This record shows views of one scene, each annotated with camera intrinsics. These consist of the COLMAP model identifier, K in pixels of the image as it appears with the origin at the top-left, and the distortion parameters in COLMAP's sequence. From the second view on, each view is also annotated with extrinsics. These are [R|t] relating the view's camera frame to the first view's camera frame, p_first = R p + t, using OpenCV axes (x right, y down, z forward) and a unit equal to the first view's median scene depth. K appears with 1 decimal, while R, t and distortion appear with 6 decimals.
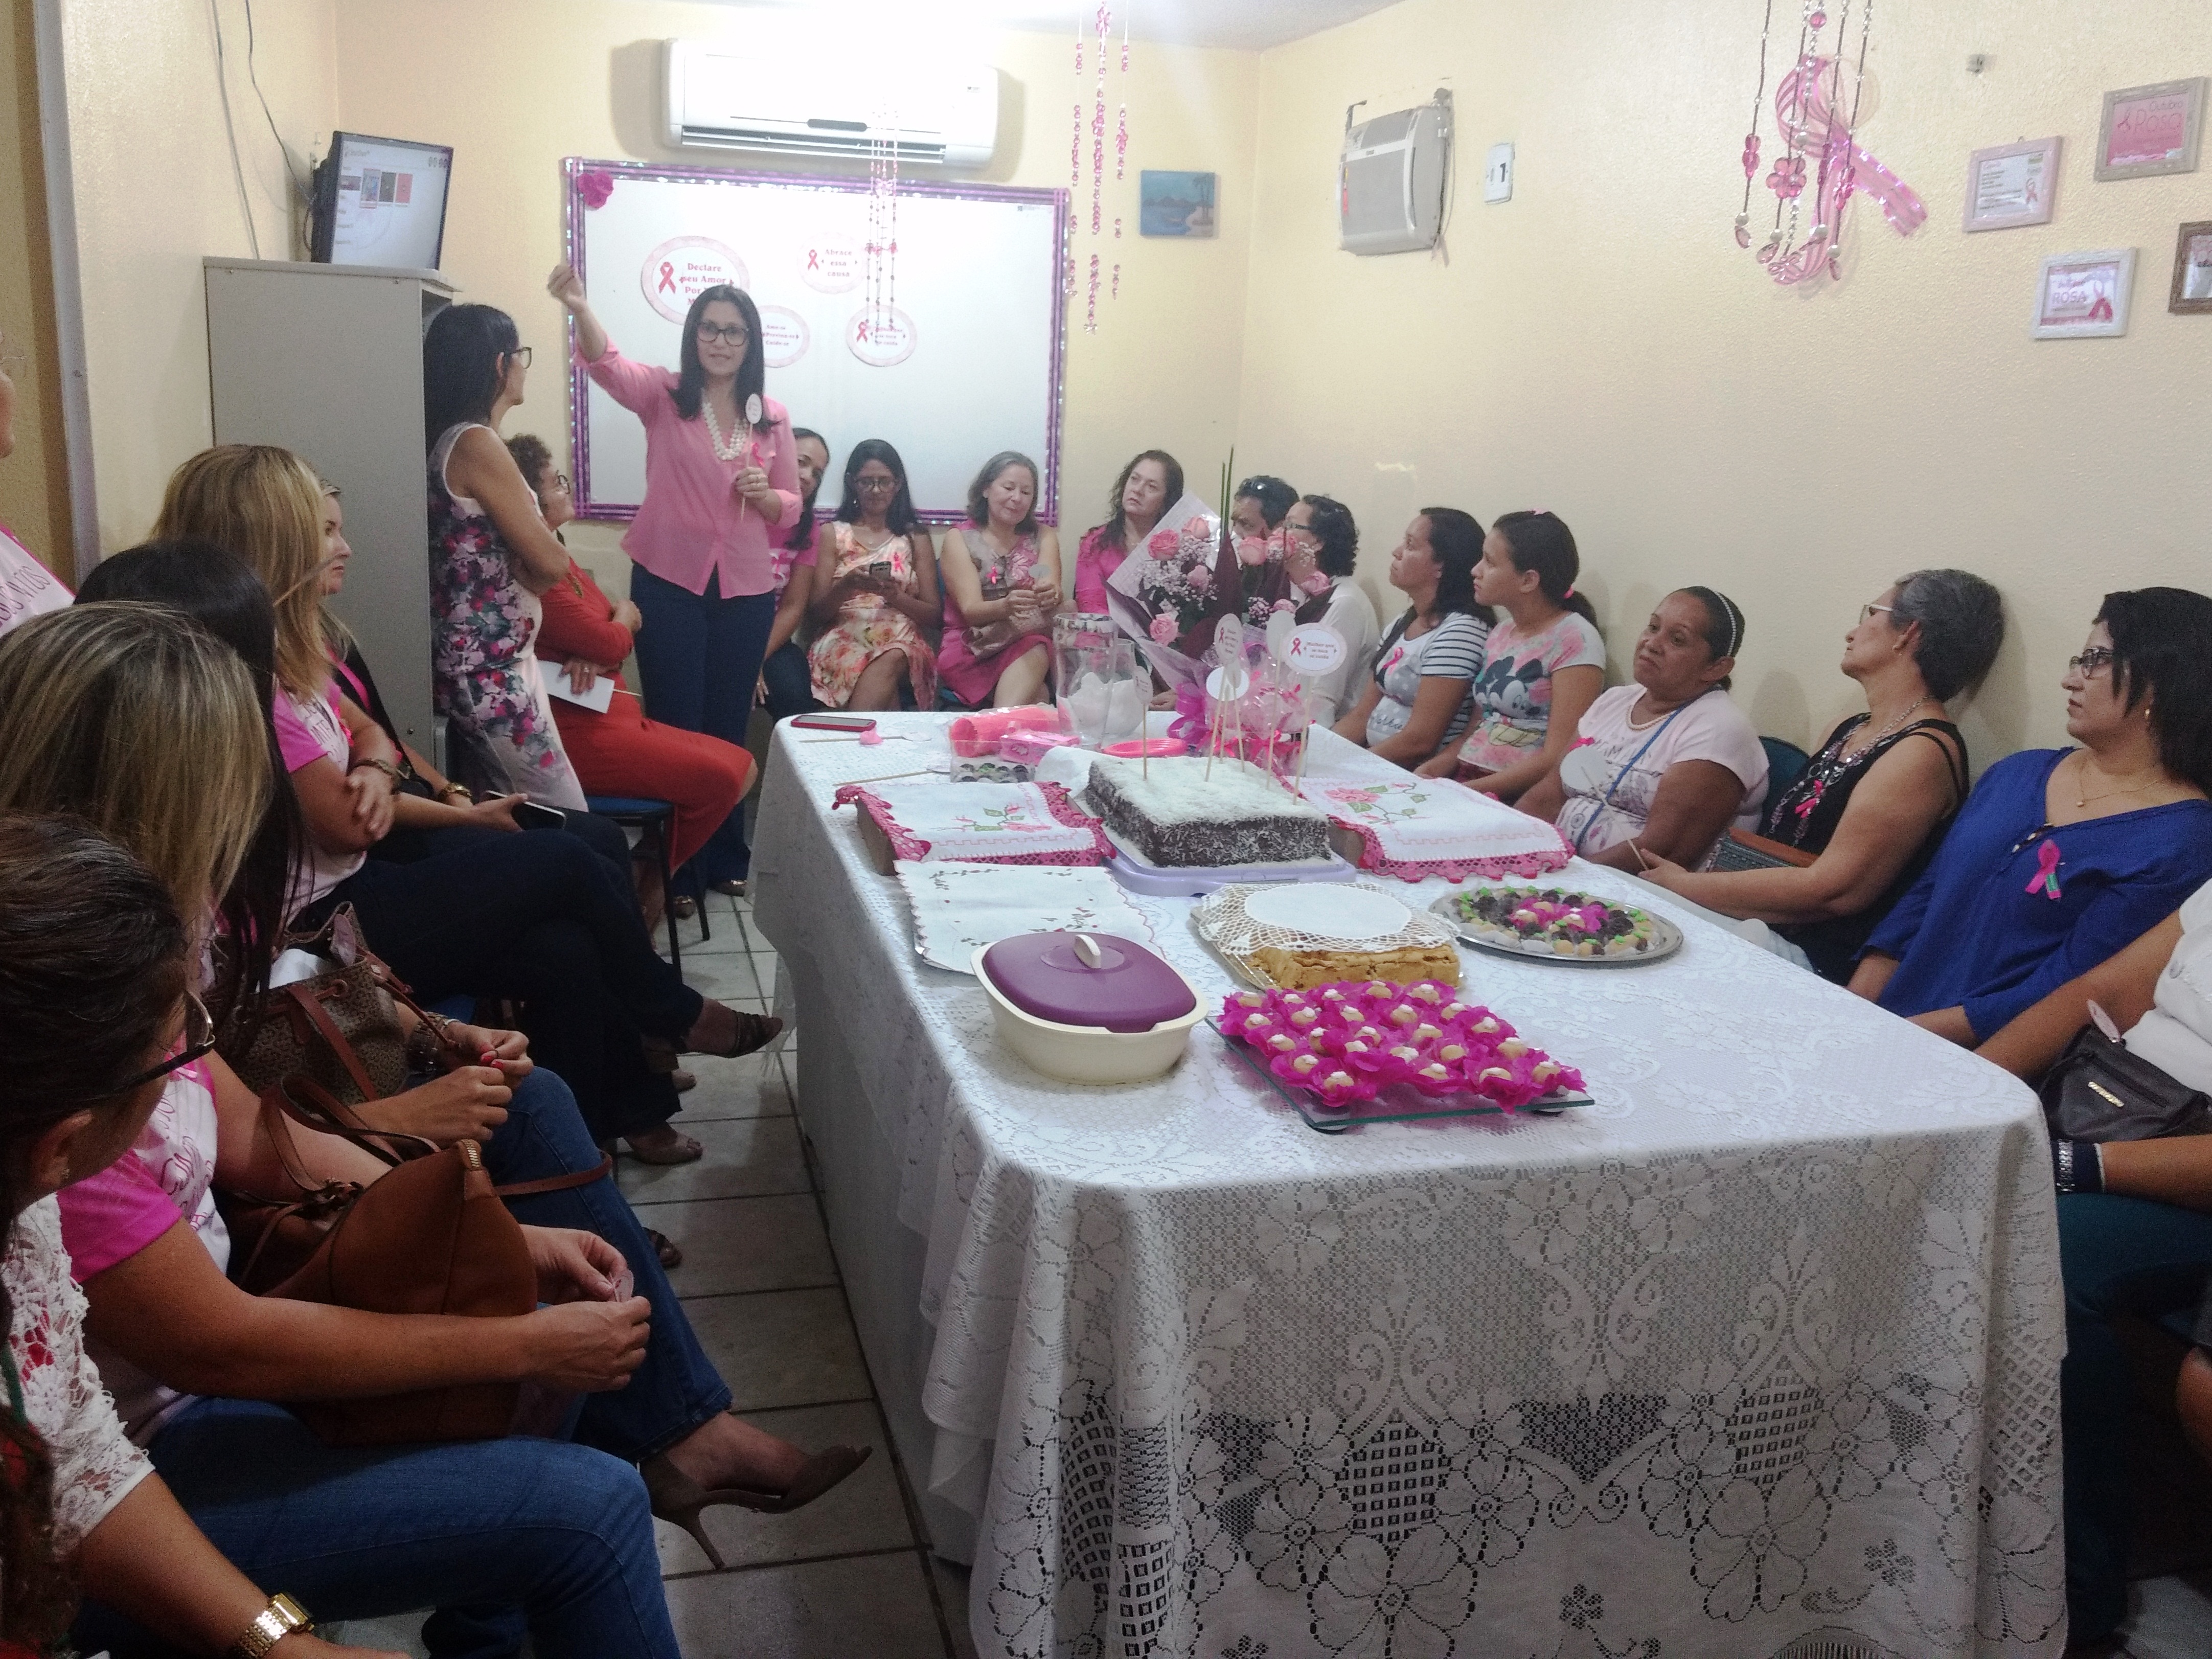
lens RADIAL K [[1823.2, 0, 1101.5], [0, 1823.2, 832.1], [0, 0, 1]] dist [0.047909, -0.010303]
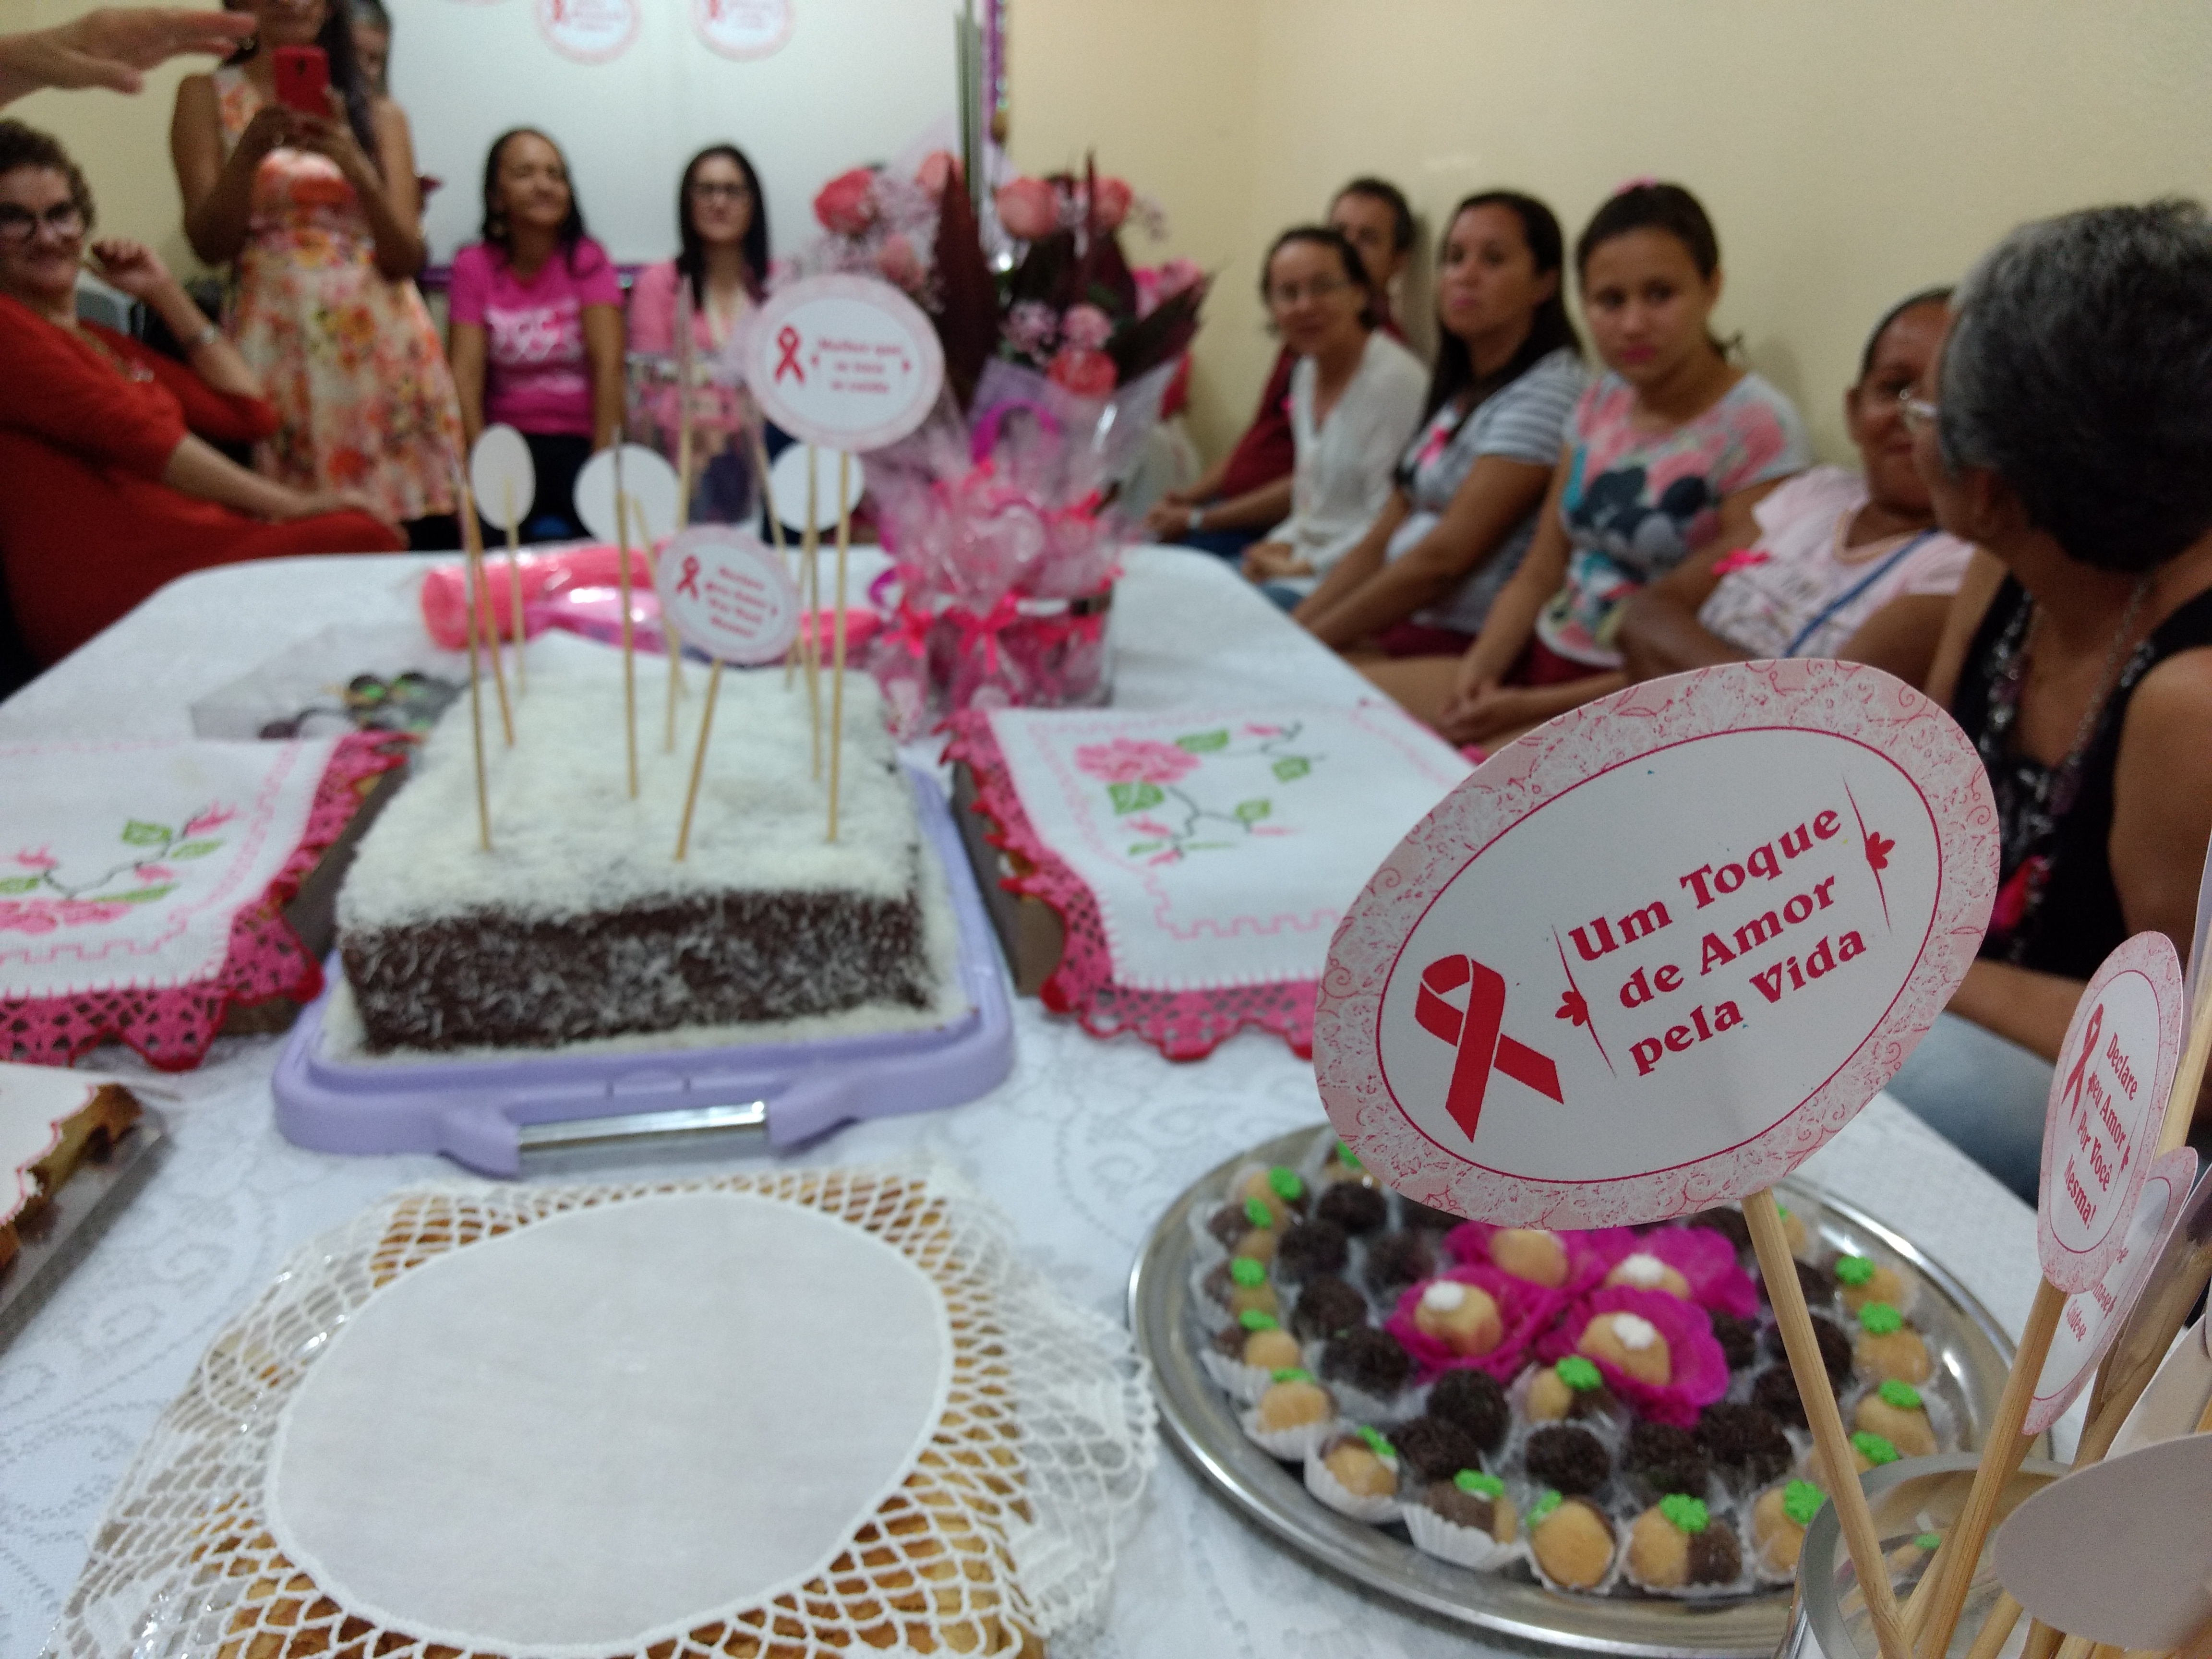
lens RADIAL K [[1823.1, 0, 1107.7], [0, 1823.1, 818.5], [0, 0, 1]] dist [0.047909, -0.010303]
pose [[0.996574, -0.008063, -0.082313, 0.075343], [0.015281, 0.996053, 0.087431, -0.019542], [0.081283, -0.088390, 0.992764, 0.270978]]
